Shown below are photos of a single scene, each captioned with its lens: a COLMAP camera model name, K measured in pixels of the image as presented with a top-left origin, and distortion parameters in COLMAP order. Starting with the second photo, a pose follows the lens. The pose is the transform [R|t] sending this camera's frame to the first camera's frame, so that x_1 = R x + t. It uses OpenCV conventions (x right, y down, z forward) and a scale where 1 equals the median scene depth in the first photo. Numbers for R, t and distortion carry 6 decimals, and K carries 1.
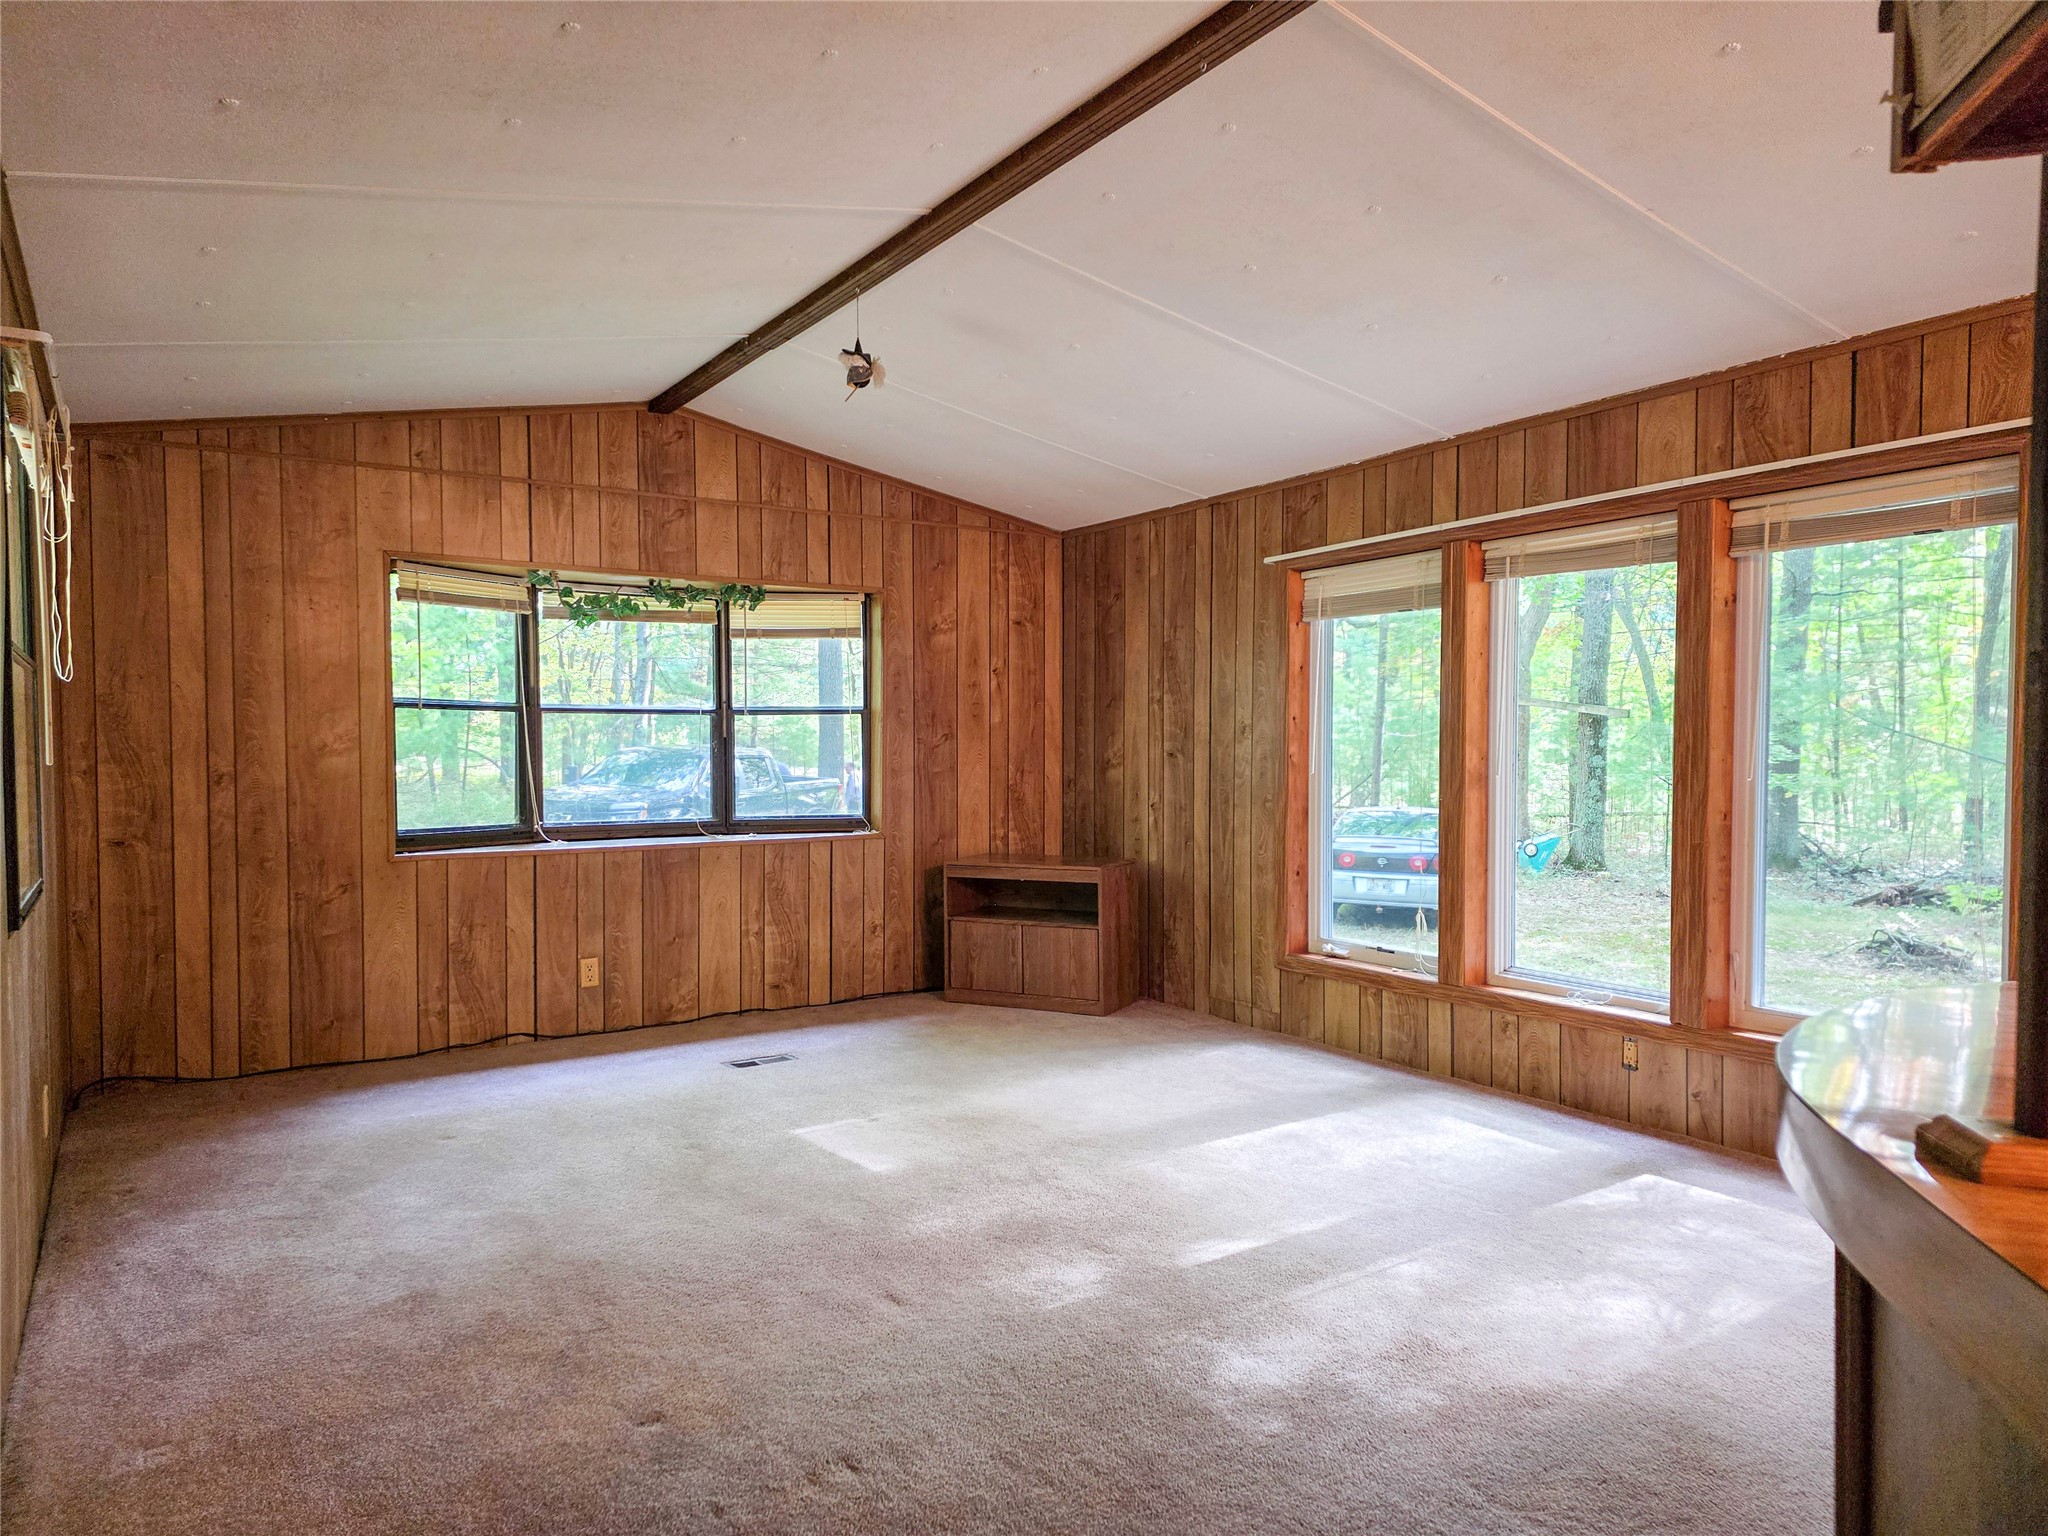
lens RADIAL K [[1371.7, 0, 1017.6], [0, 1371.7, 765.1], [0, 0, 1]] dist [0.006031, 0.000351]
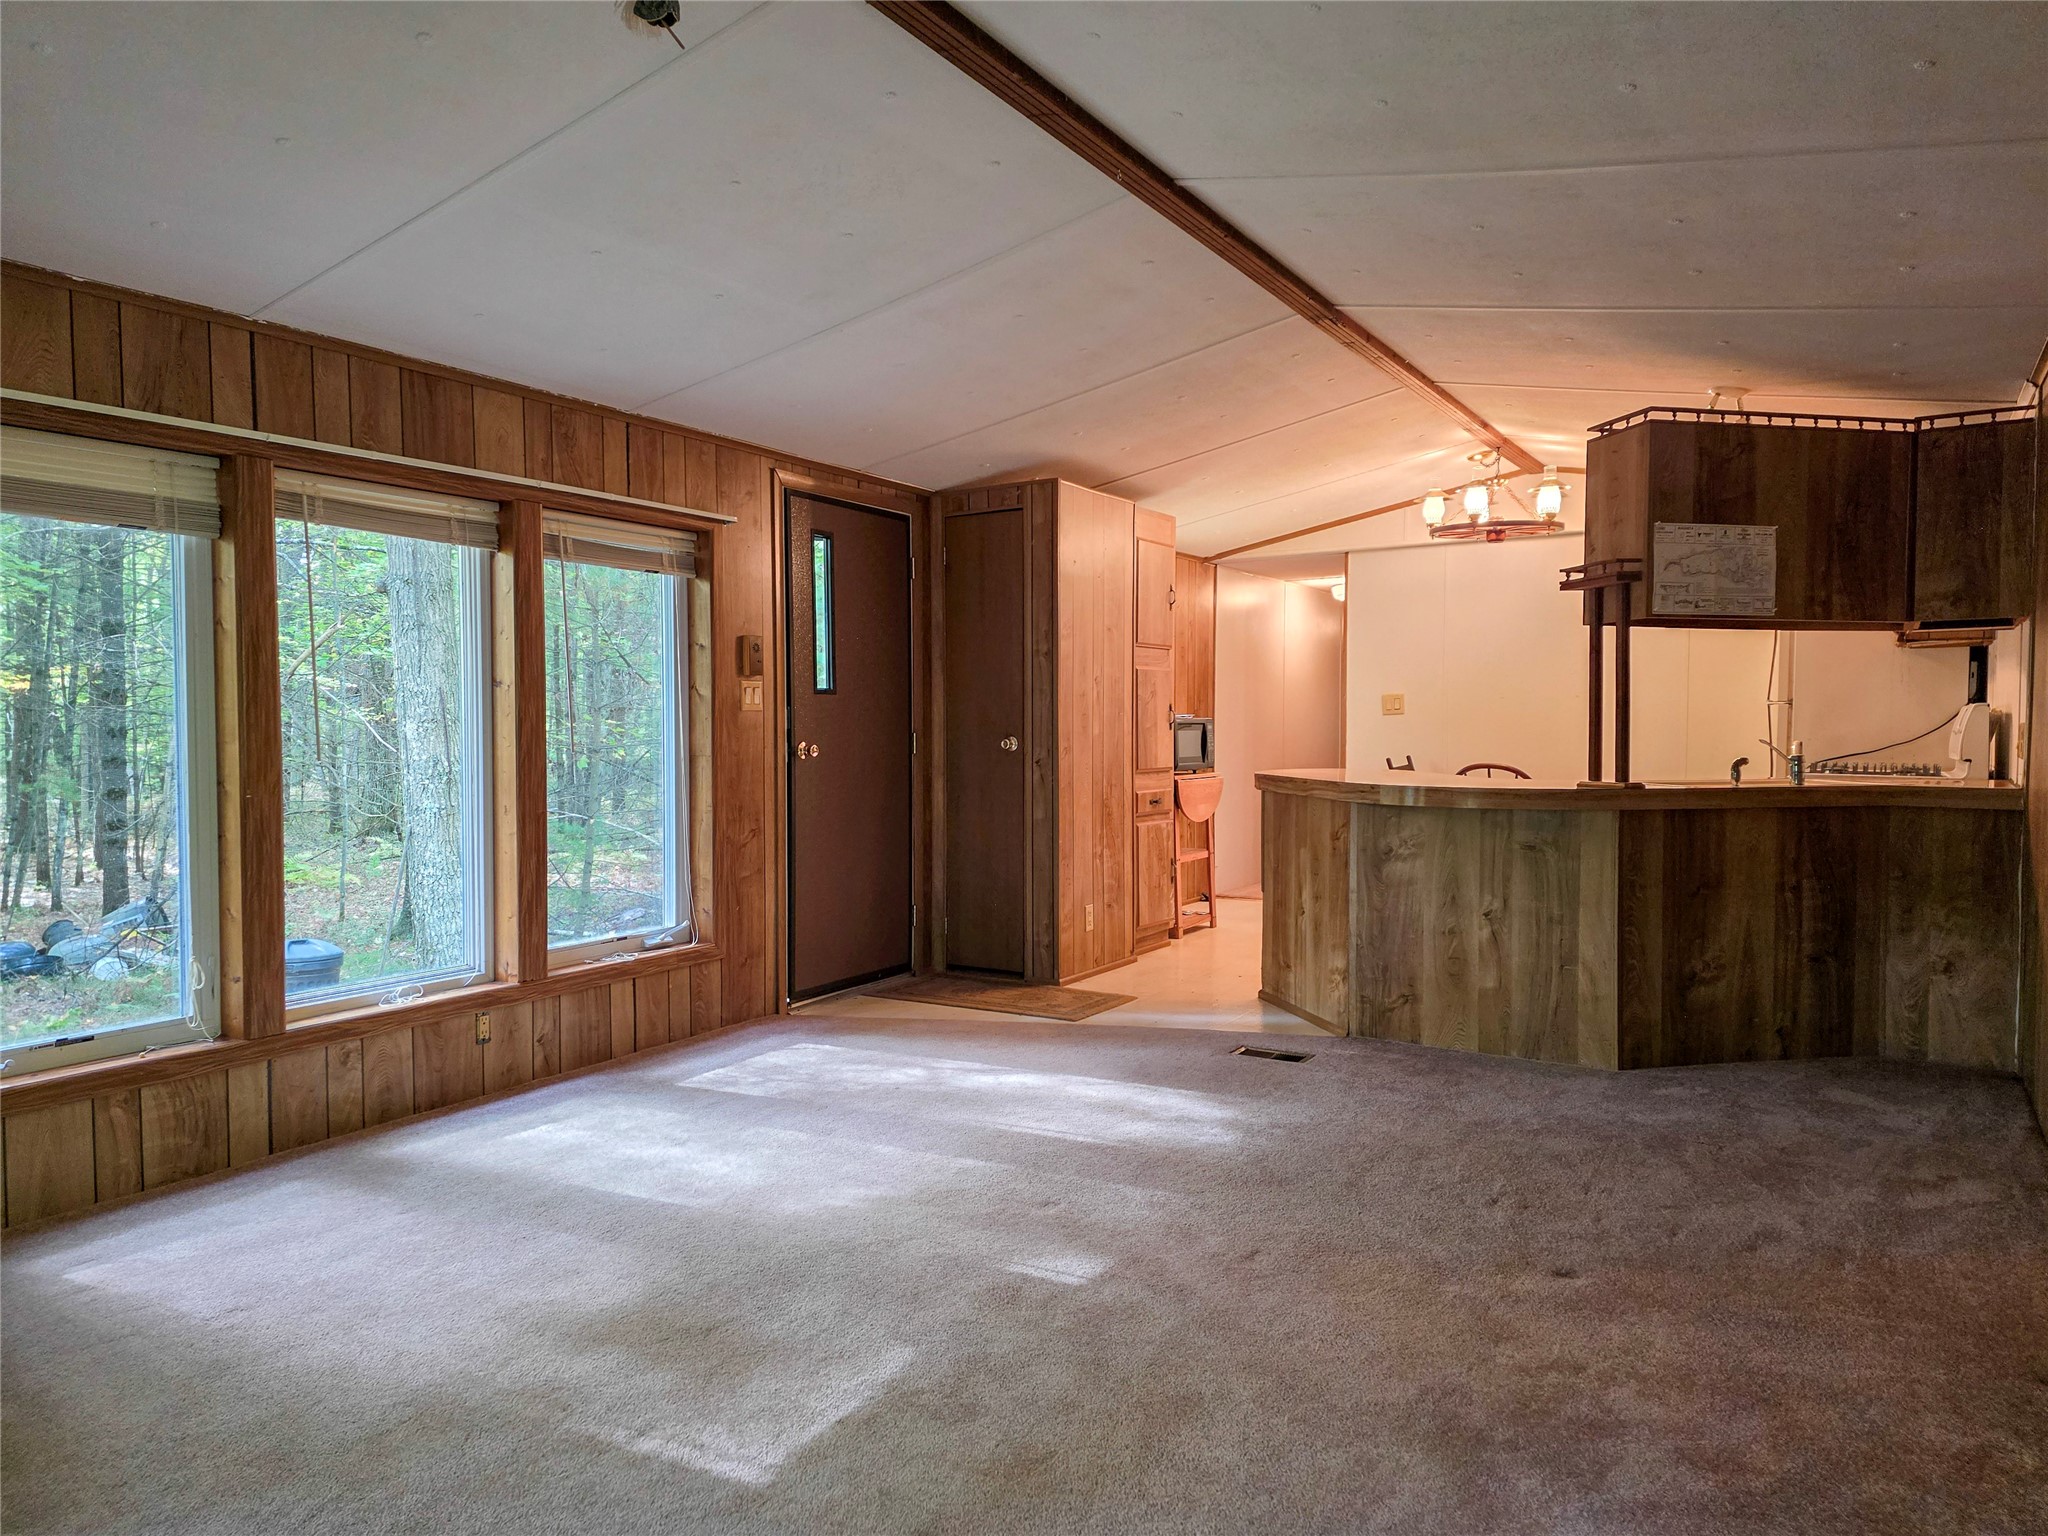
lens RADIAL K [[1371.7, 0, 1017.7], [0, 1371.7, 776.4], [0, 0, 1]] dist [0.006031, 0.000351]
pose [[-0.452844, -0.021984, 0.891318, -0.633171], [0.027024, 0.998898, 0.038367, -0.003625], [-0.891180, 0.041462, -0.451751, 1.099886]]
